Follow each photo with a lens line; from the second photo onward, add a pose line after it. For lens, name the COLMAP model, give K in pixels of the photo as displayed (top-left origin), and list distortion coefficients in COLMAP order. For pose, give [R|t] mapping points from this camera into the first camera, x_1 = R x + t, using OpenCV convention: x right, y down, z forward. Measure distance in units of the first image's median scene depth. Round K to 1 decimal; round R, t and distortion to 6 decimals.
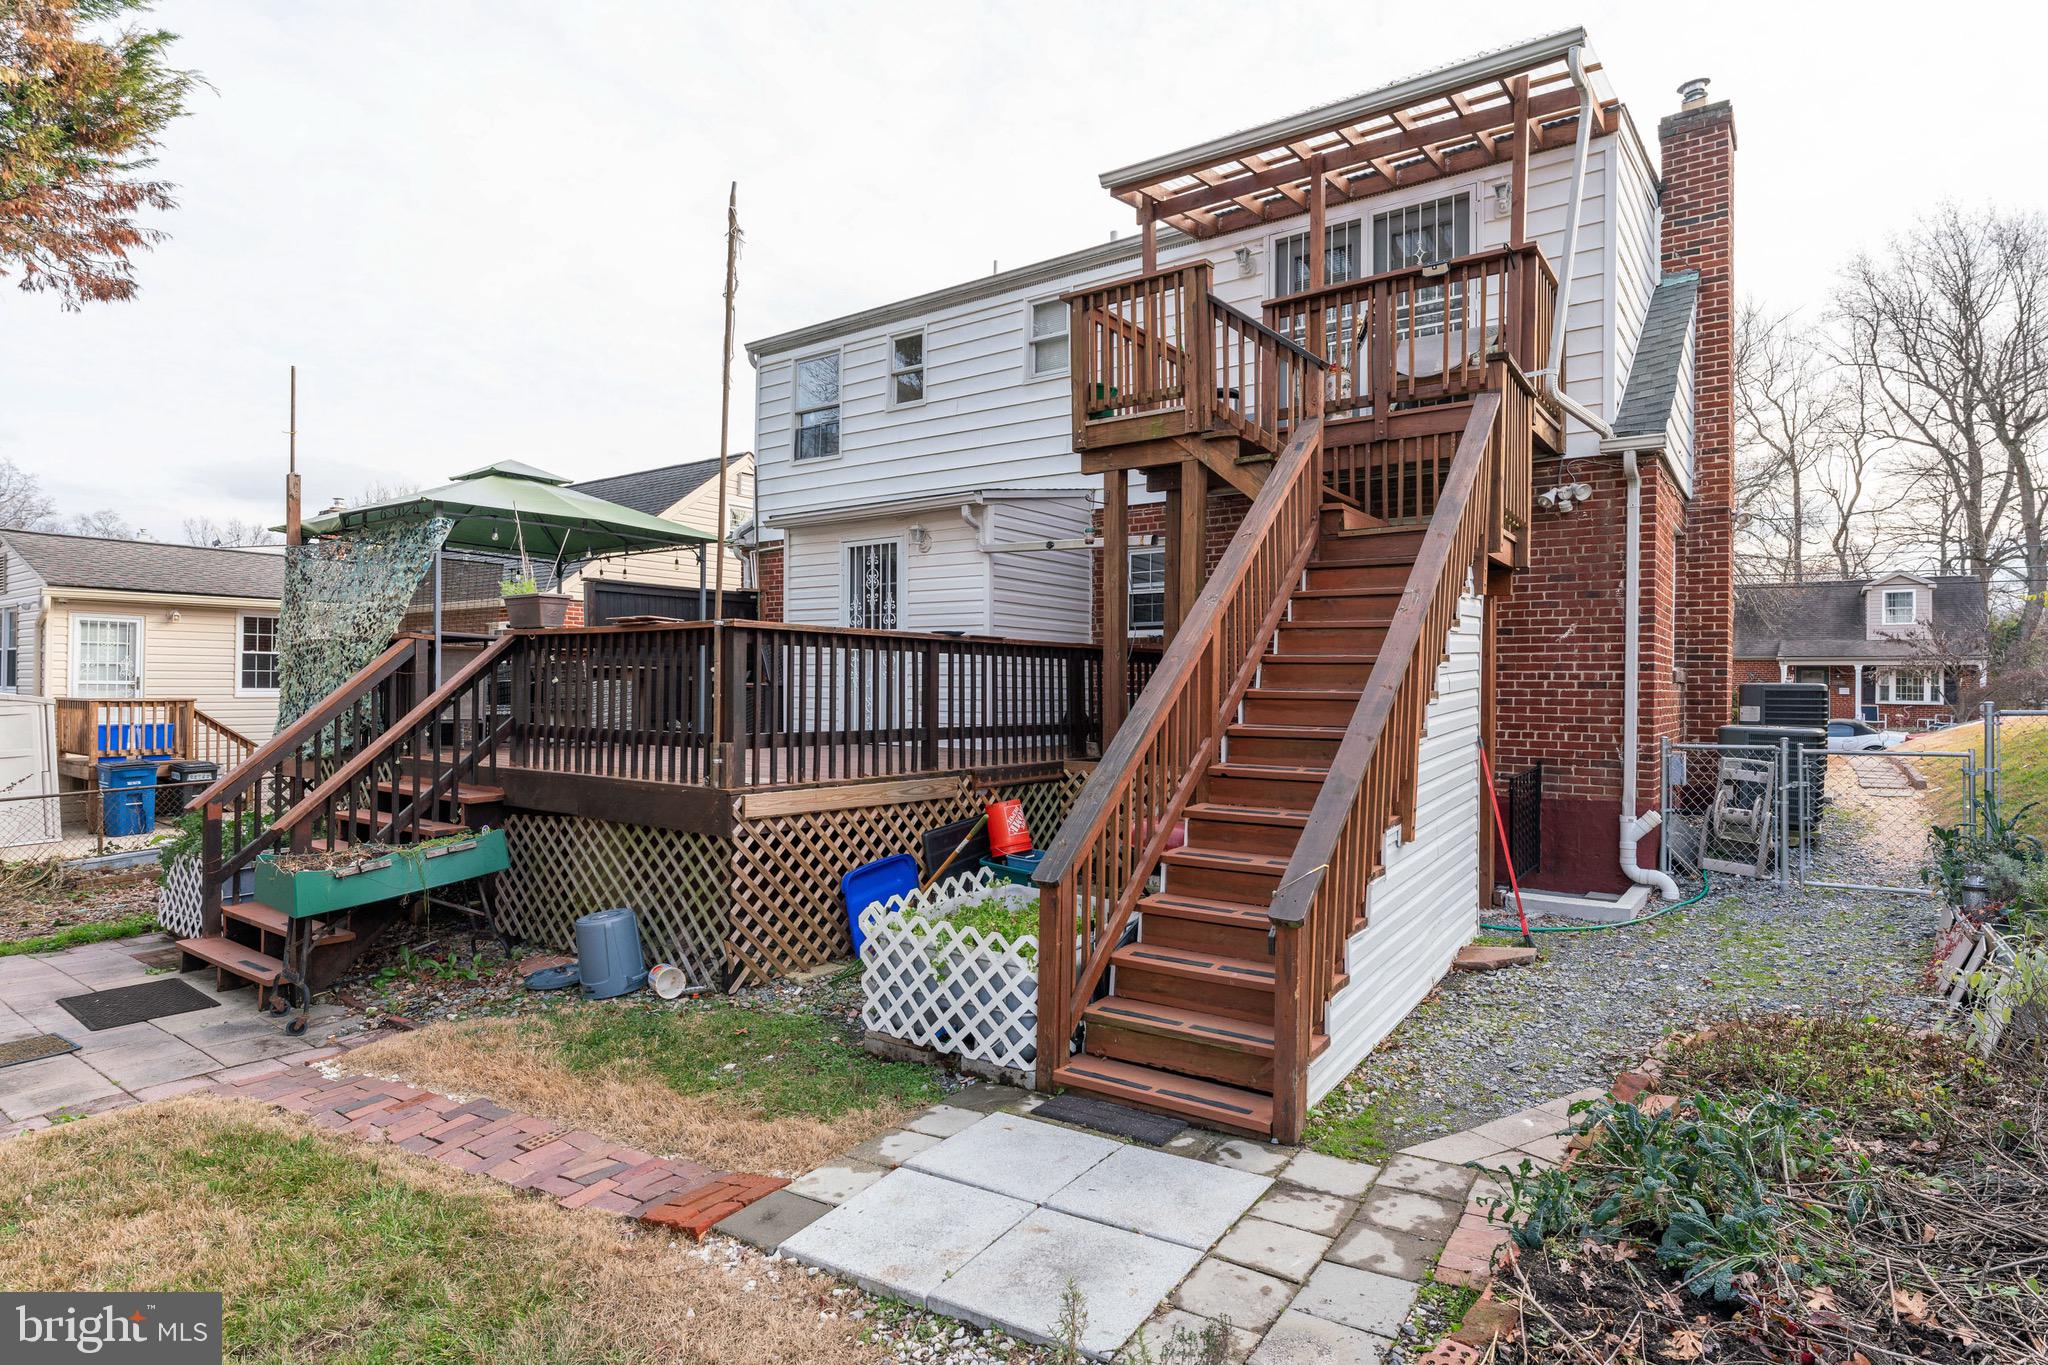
lens RADIAL K [[1046.2, 0, 1024.0], [0, 1046.2, 682.5], [0, 0, 1]] dist [0.000621, -0.000059]
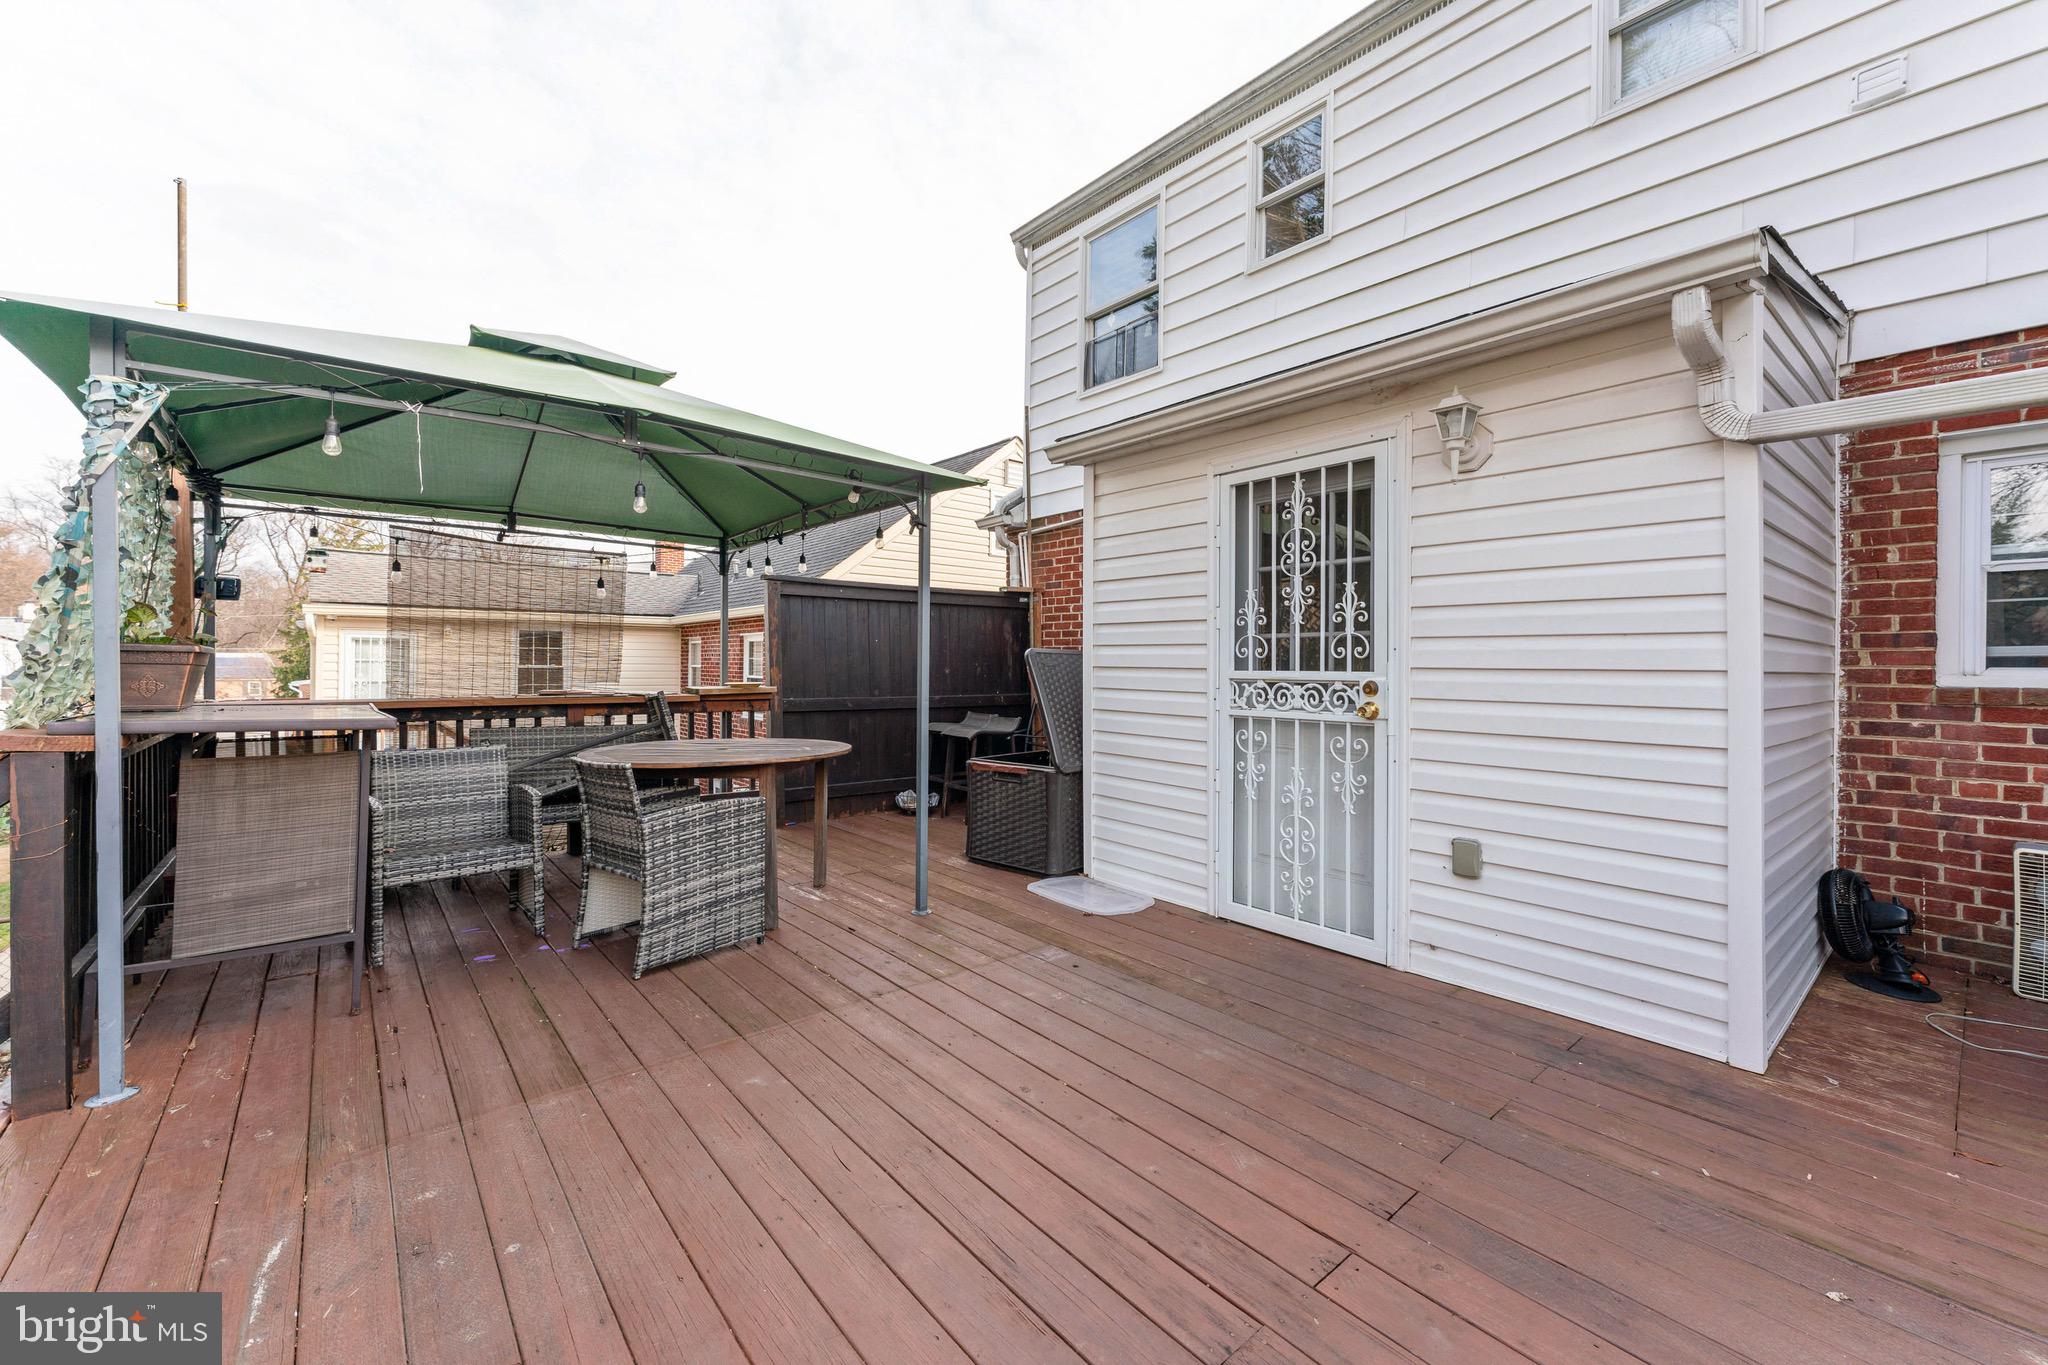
lens RADIAL K [[822.4, 0, 1018.8], [0, 822.4, 668.5], [0, 0, 1]] dist [0.000685, 0.000112]
pose [[0.968012, 0.001272, -0.250901, -0.173047], [-0.000274, 0.999992, 0.004013, -0.053132], [0.250904, -0.003816, 0.968004, 0.653794]]
